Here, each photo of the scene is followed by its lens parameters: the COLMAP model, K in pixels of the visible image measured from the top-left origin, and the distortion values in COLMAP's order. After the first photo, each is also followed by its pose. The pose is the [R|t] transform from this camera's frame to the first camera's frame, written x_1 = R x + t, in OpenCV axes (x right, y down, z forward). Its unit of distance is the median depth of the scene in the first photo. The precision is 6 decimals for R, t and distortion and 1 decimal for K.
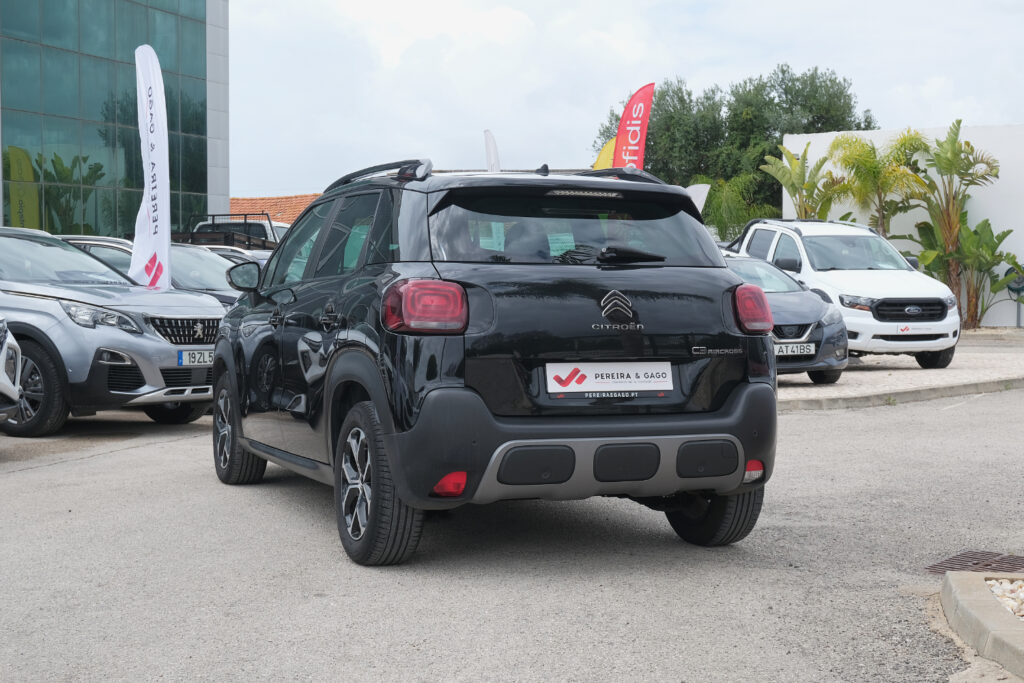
lens RADIAL K [[1487.6, 0, 512.0], [0, 1487.6, 341.5], [0, 0, 1]] dist [0.003996, -0.070579]
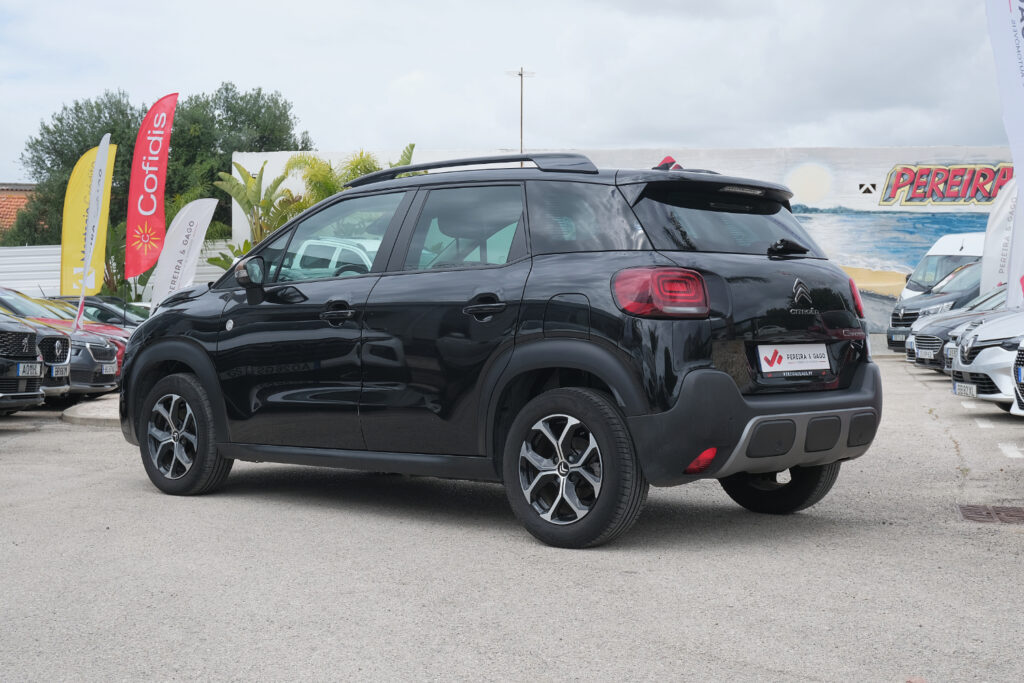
lens RADIAL K [[1487.6, 0, 512.0], [0, 1487.6, 341.5], [0, 0, 1]] dist [0.003996, -0.070579]
pose [[0.904143, -0.013731, 0.427009, -0.124759], [0.019862, 0.999754, -0.009906, 0.003954], [-0.426768, 0.017438, 0.904193, 0.020882]]
